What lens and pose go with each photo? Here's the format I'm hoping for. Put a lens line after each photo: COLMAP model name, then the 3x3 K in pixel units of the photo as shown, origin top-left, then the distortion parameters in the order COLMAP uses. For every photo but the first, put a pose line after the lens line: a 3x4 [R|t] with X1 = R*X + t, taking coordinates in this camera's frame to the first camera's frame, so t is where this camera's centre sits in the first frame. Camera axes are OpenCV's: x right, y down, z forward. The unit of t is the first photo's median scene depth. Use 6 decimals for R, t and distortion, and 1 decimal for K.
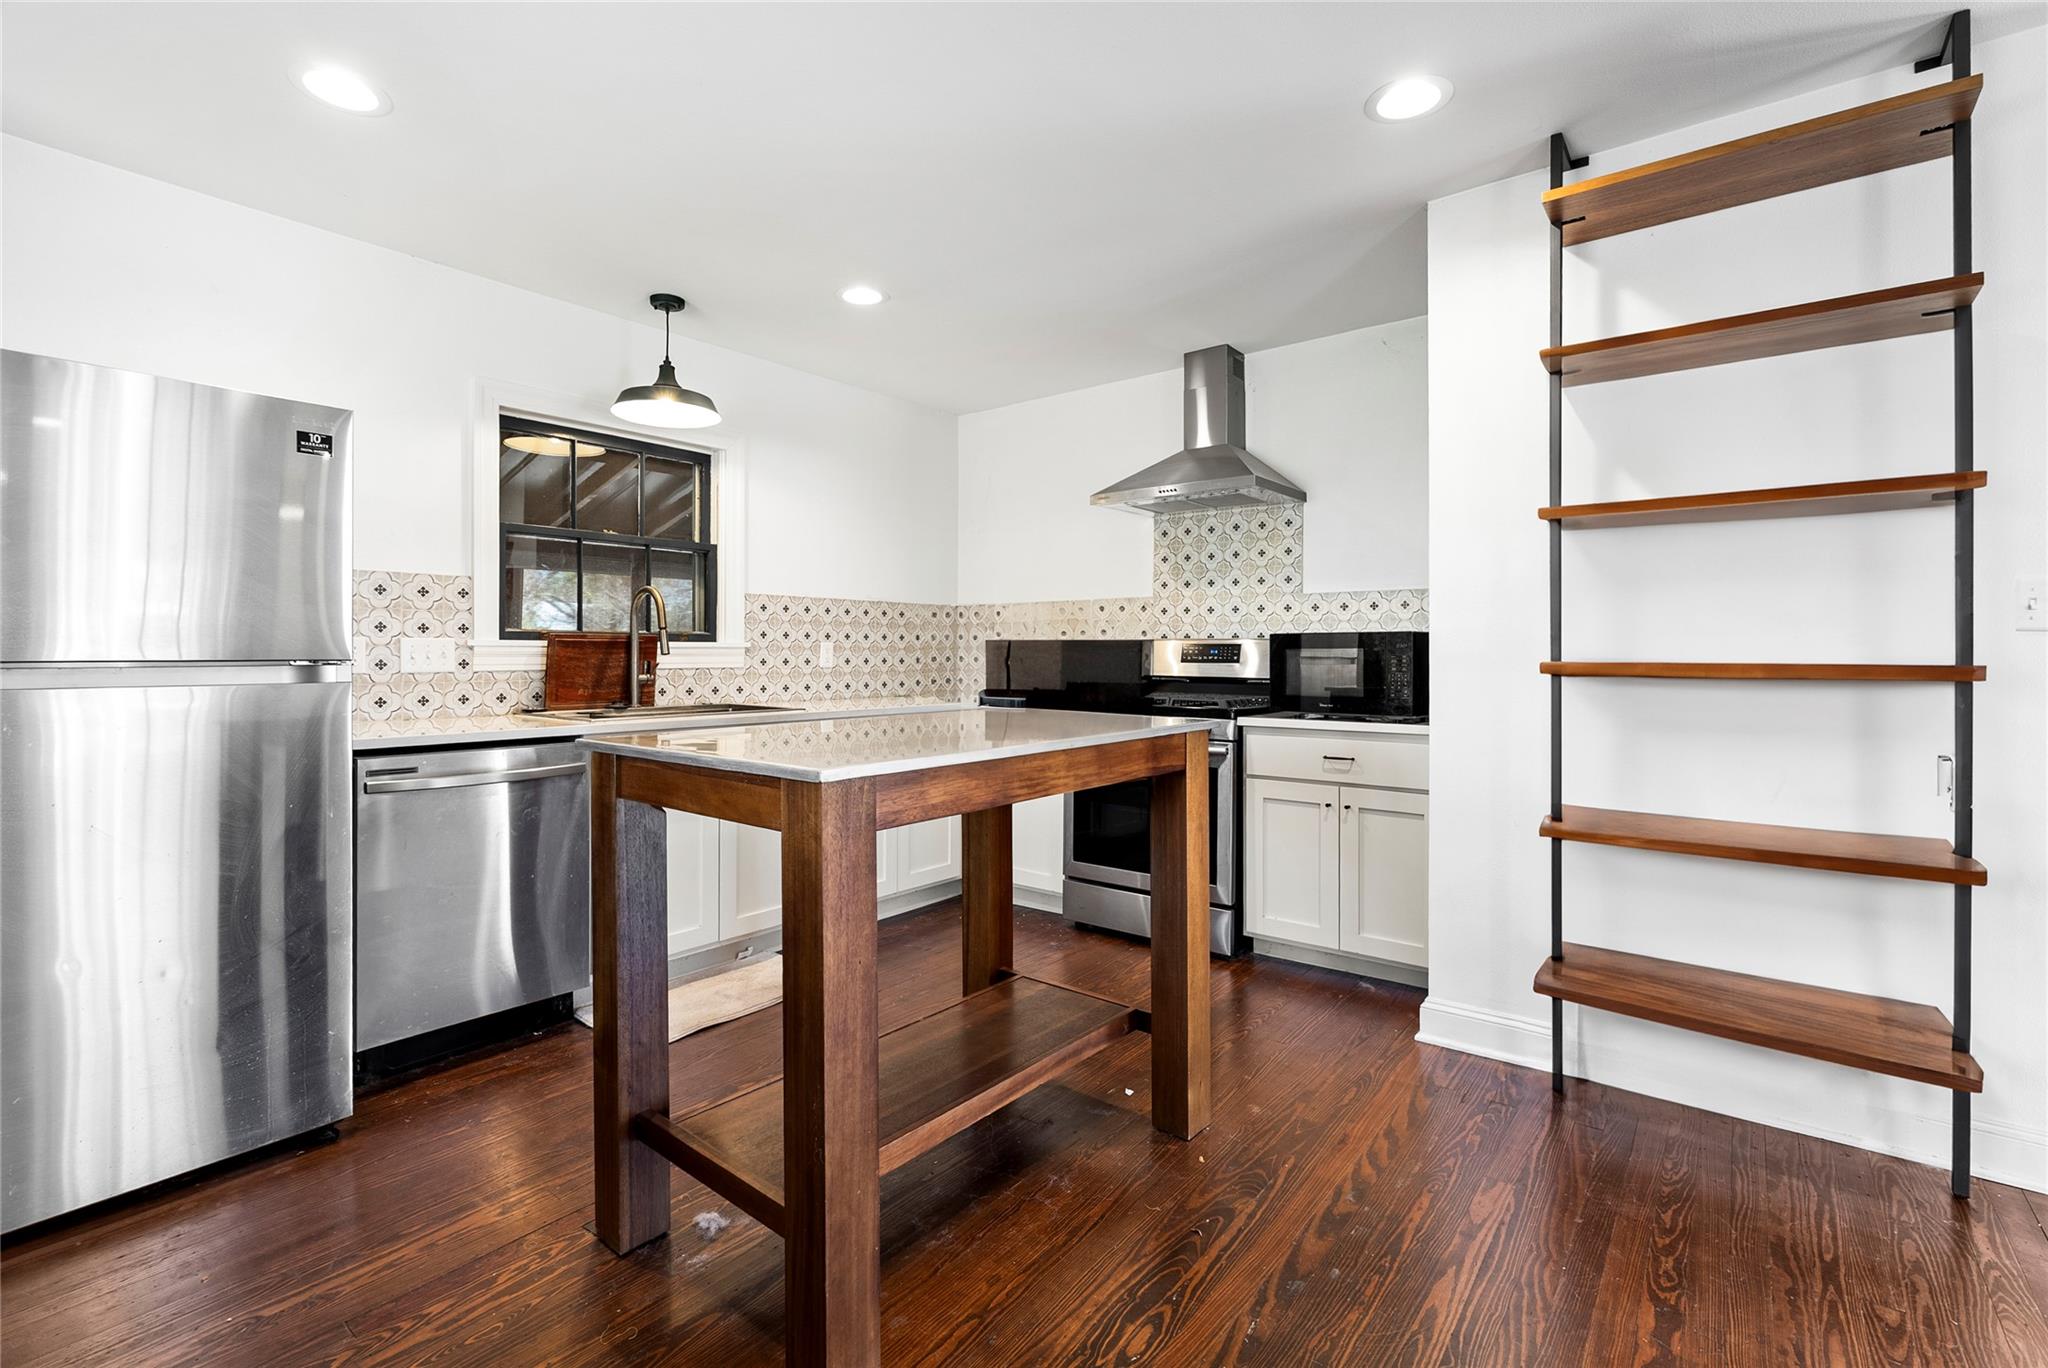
lens RADIAL K [[926.4, 0, 1035.9], [0, 926.4, 635.1], [0, 0, 1]] dist [-0.002056, 0.000294]
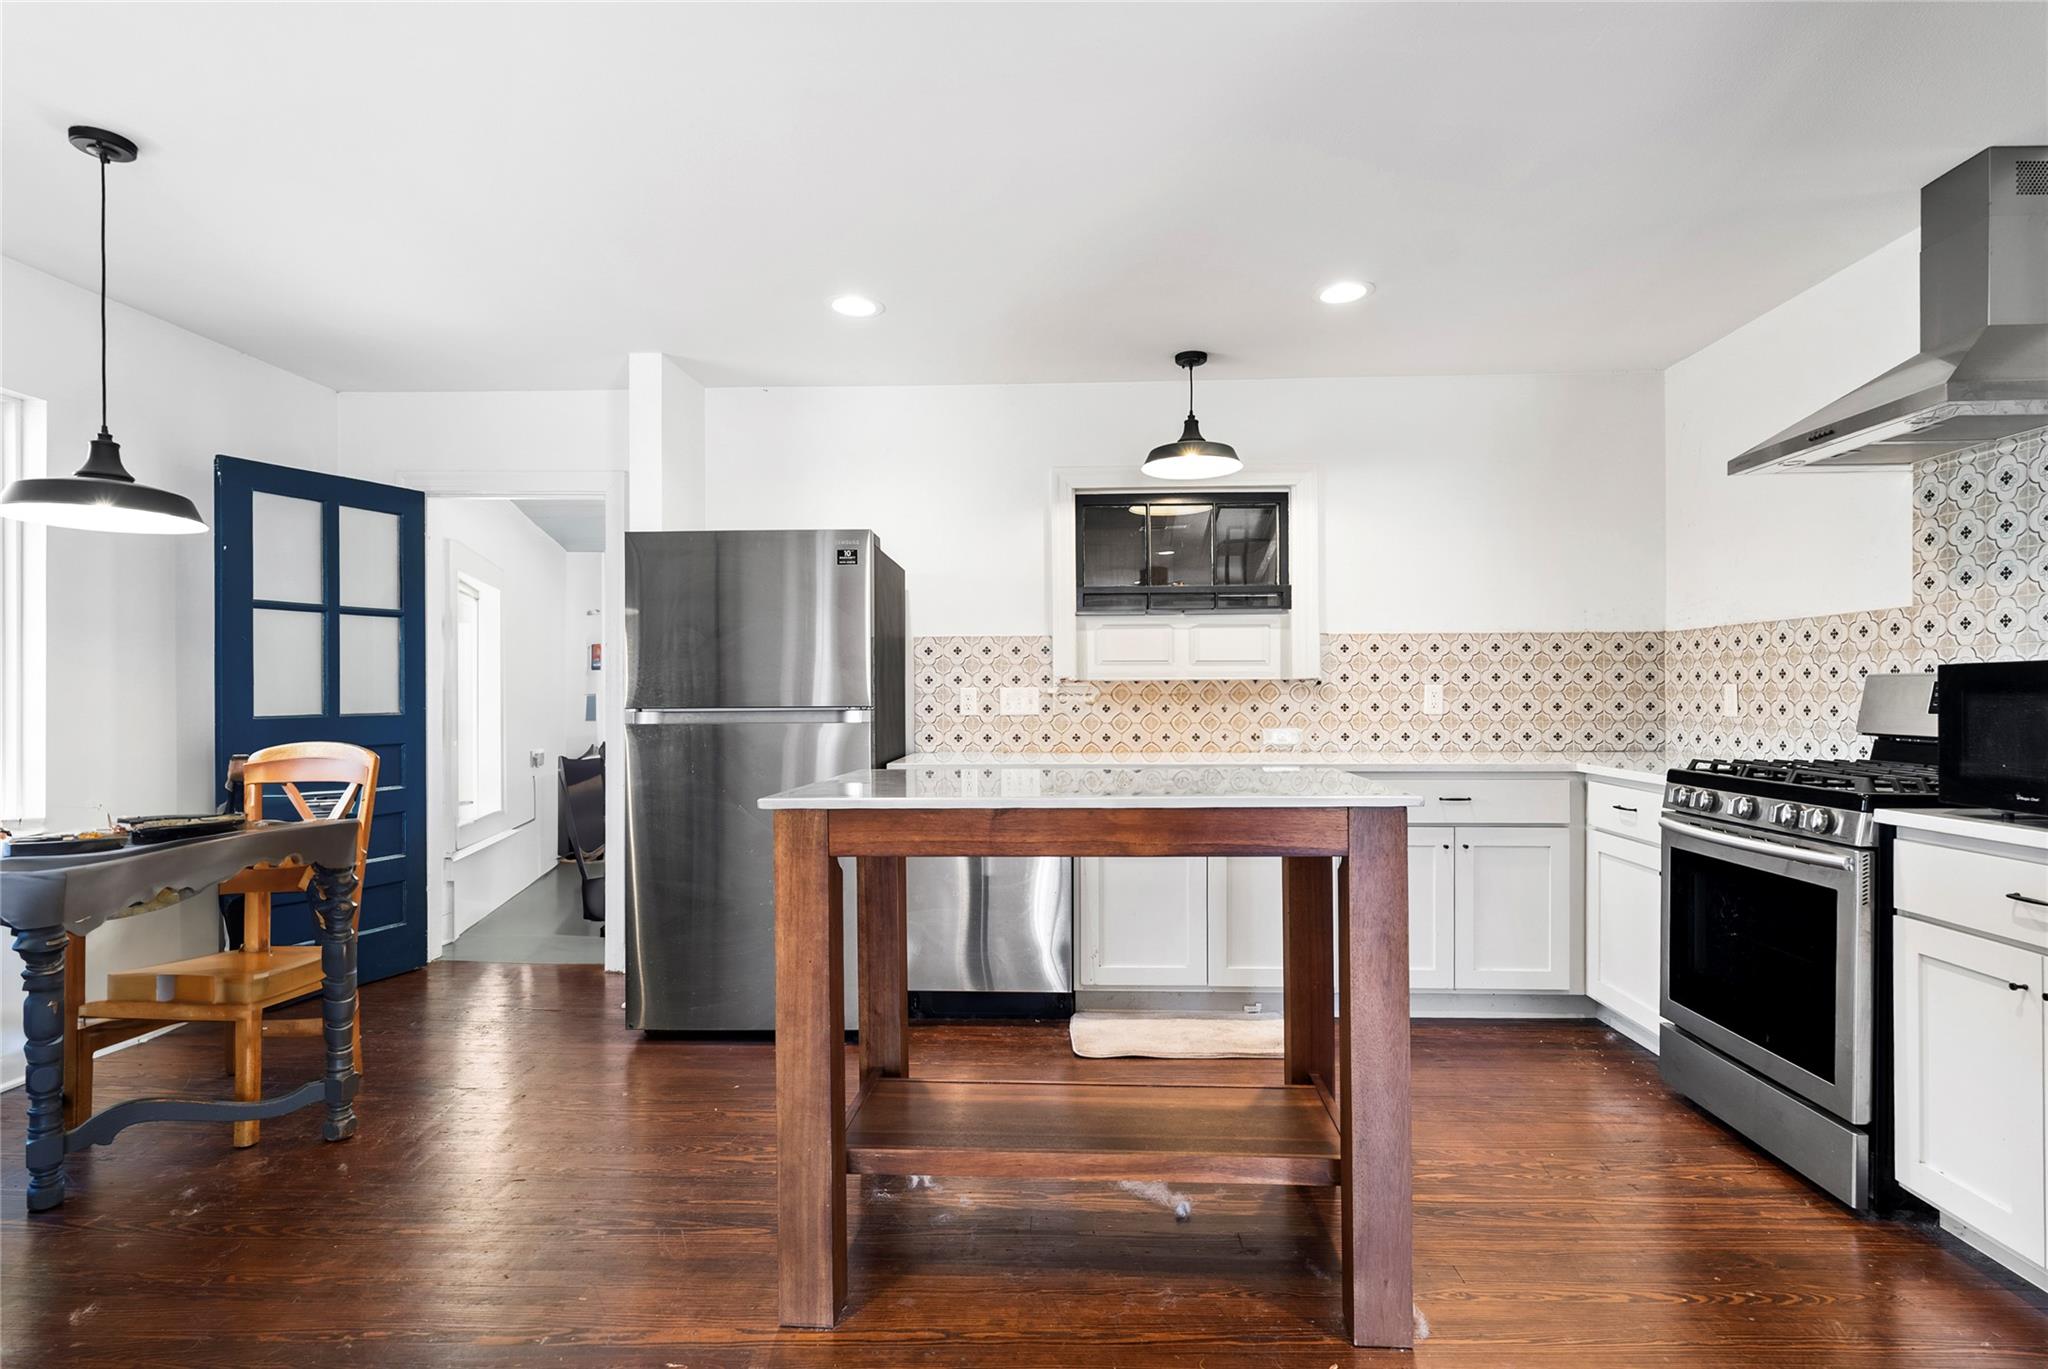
lens RADIAL K [[1039.1, 0, 1027.9], [0, 1039.1, 677.3], [0, 0, 1]] dist [-0.000167, 0.001545]
pose [[0.575327, -0.016641, -0.817754, 0.435260], [0.021226, 0.999760, -0.005411, -0.002402], [0.817648, -0.014244, 0.575542, 0.180211]]
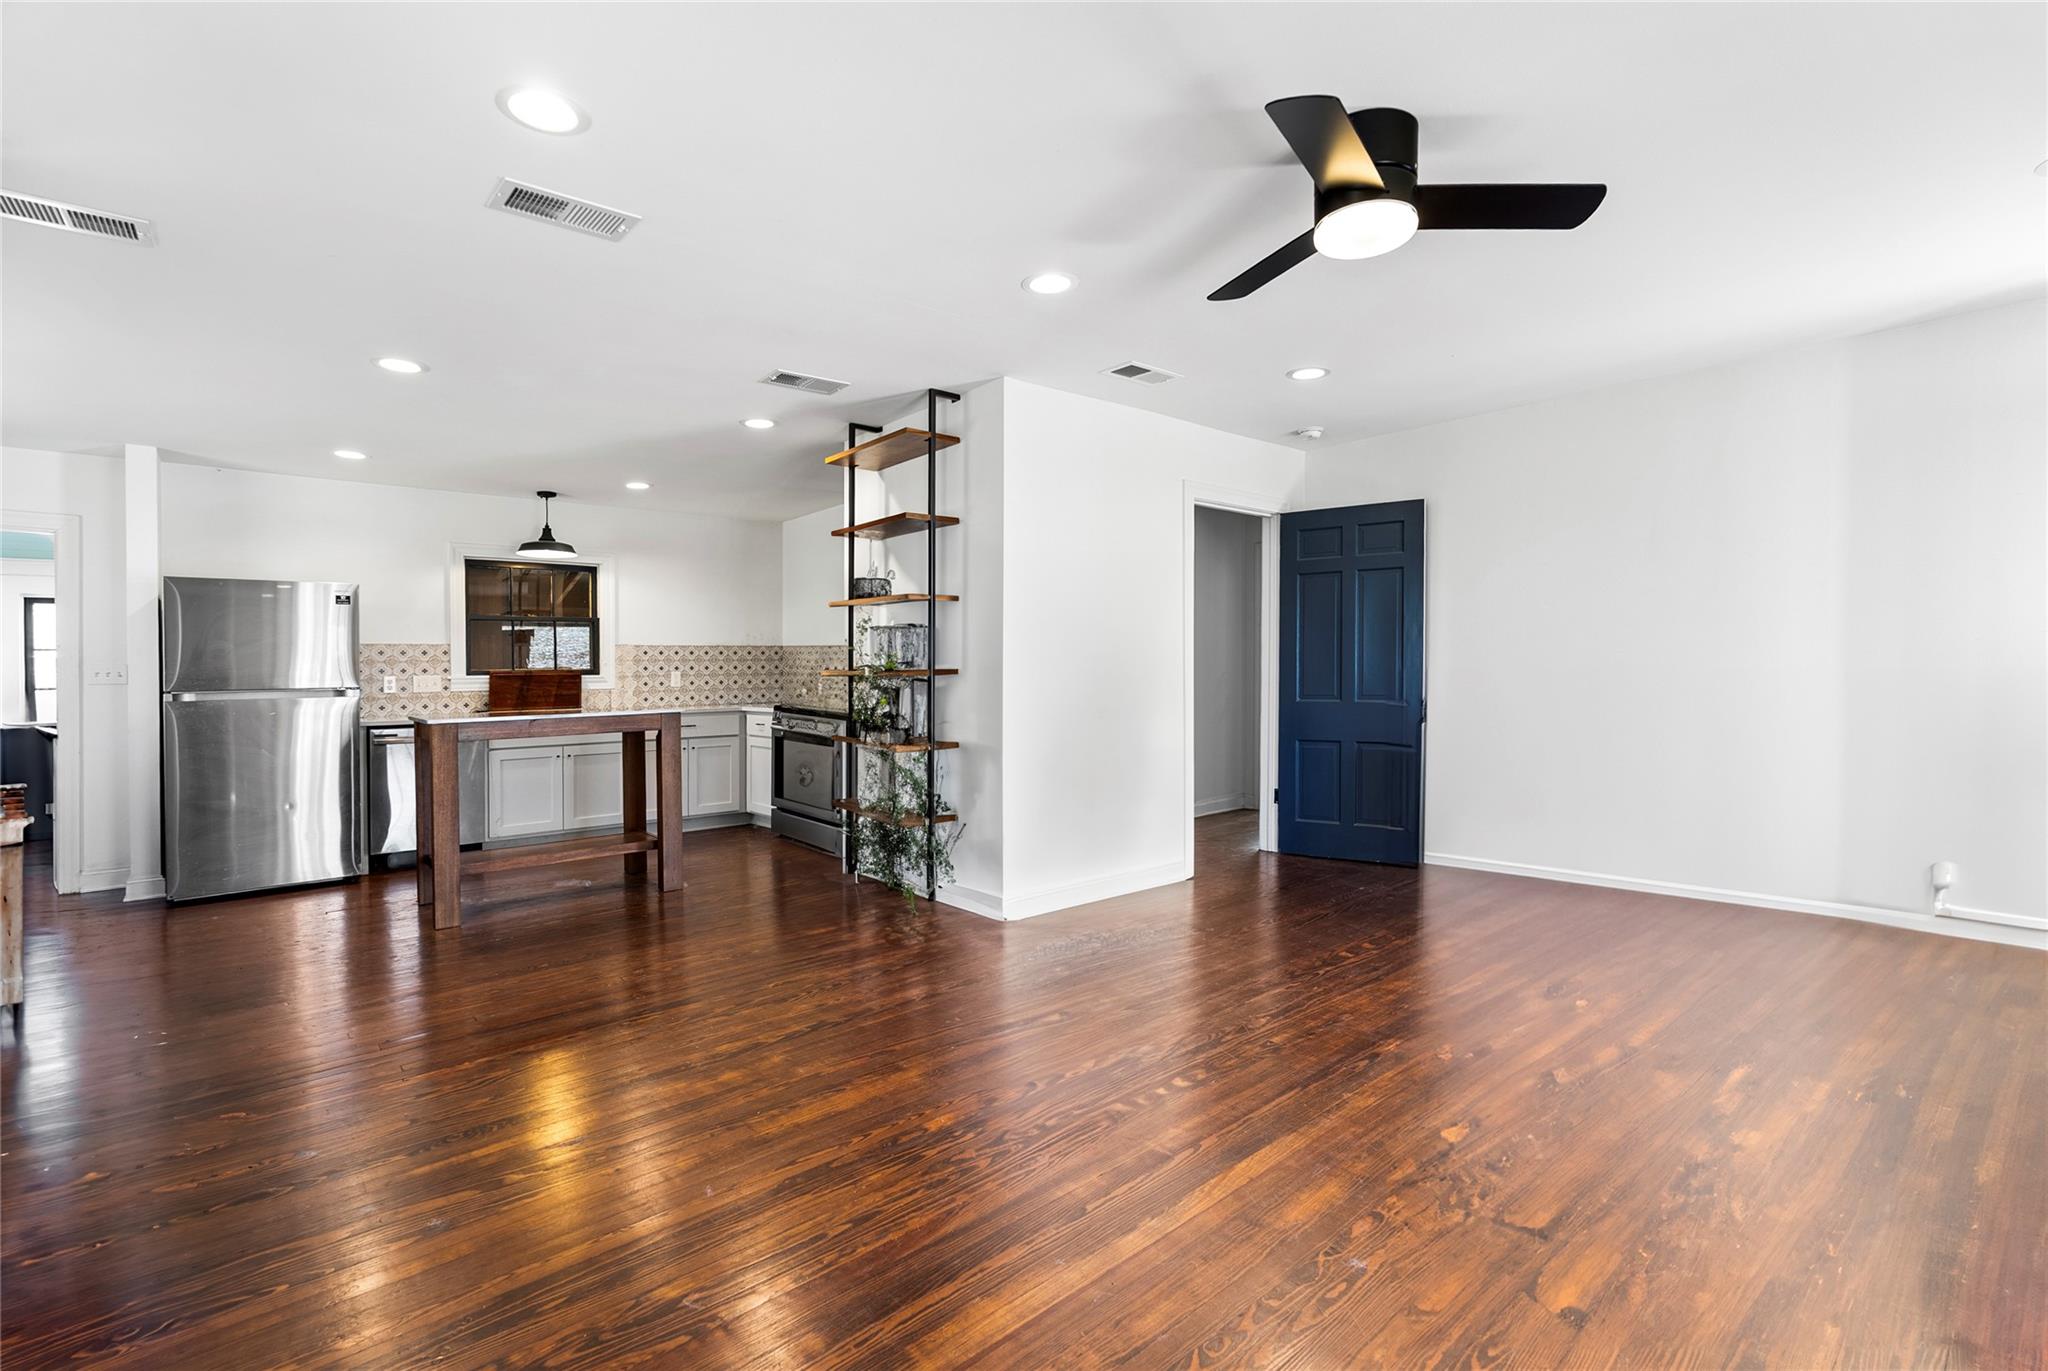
lens RADIAL K [[926.4, 0, 1019.1], [0, 926.4, 651.9], [0, 0, 1]] dist [-0.002056, 0.000294]
pose [[0.978497, -0.022199, -0.205064, 0.916427], [0.022298, 0.999750, -0.001828, -0.014386], [0.205054, -0.002784, 0.978747, -0.643072]]
